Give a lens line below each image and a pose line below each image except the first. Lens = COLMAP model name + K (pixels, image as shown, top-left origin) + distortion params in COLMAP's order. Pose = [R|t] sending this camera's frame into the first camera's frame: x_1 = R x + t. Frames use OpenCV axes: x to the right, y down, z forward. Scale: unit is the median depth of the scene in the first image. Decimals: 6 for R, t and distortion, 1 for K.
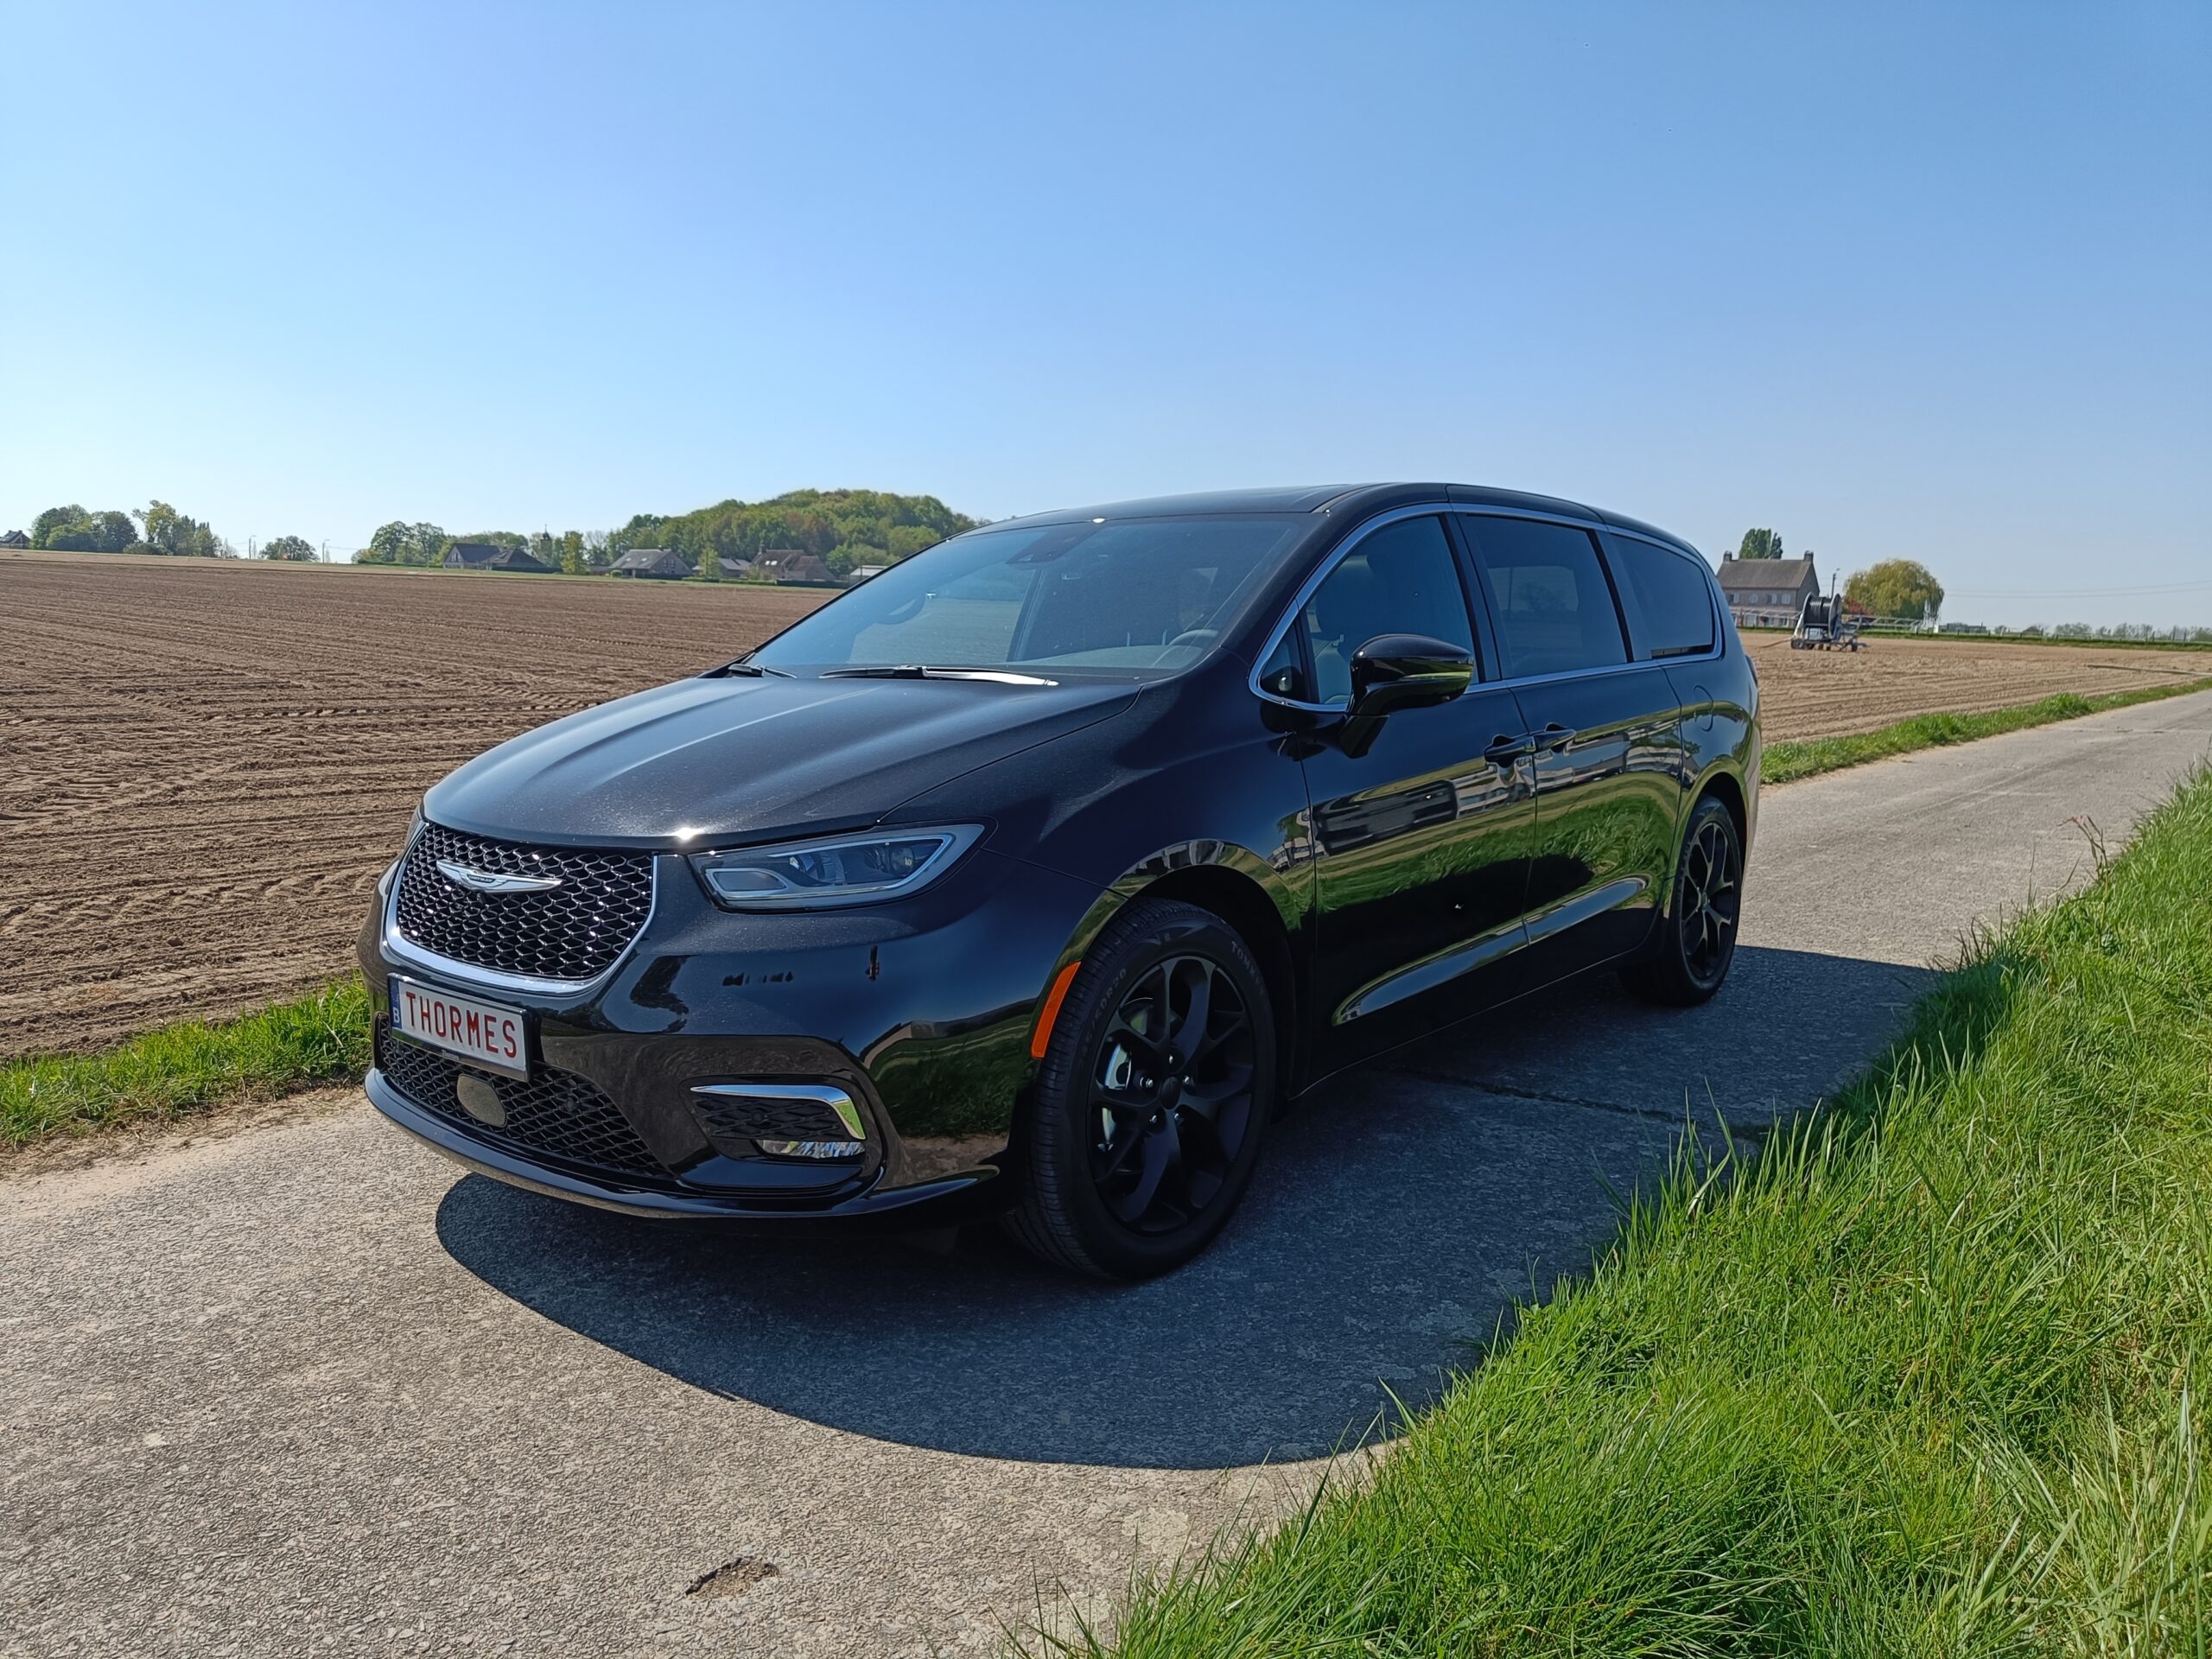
lens RADIAL K [[1558.4, 0, 1093.6], [0, 1558.4, 831.7], [0, 0, 1]] dist [0.006702, 0.001491]
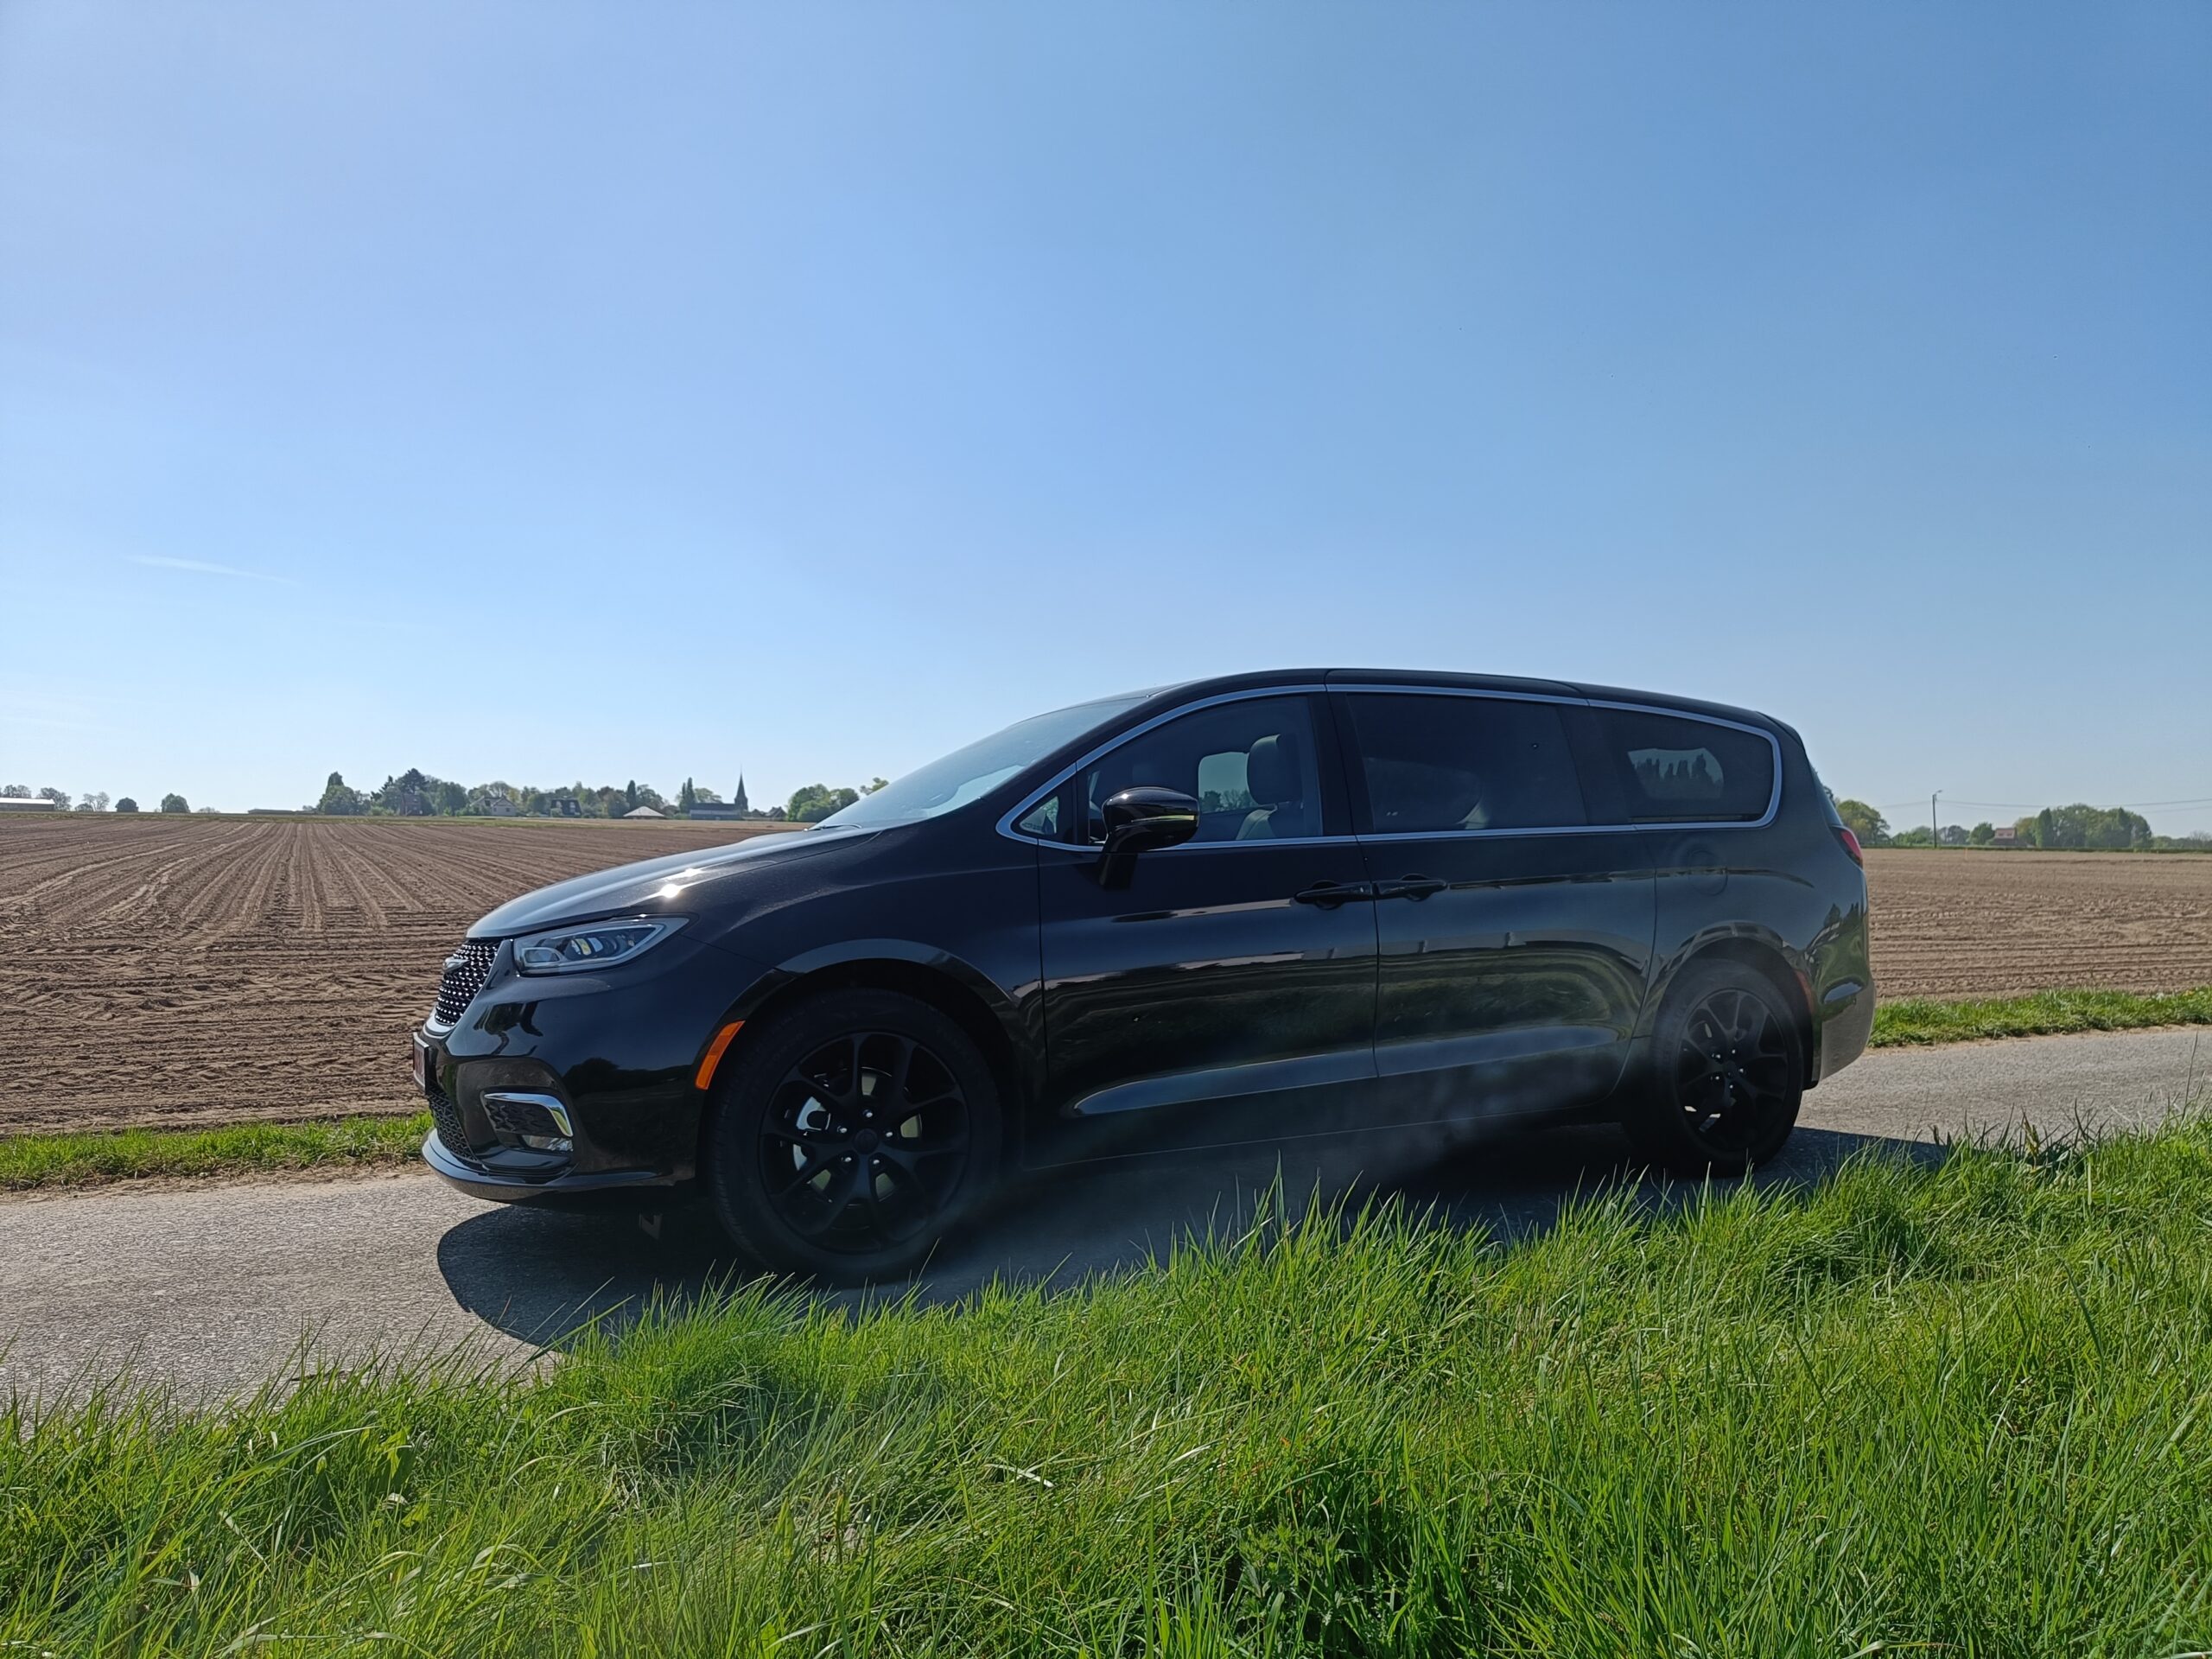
lens RADIAL K [[1558.4, 0, 1093.6], [0, 1558.4, 831.7], [0, 0, 1]] dist [0.006702, 0.001491]
pose [[0.918408, -0.028745, -0.394589, 0.742617], [-0.034208, 0.987853, -0.151581, 0.107256], [0.394153, 0.152711, 0.906268, -0.114049]]
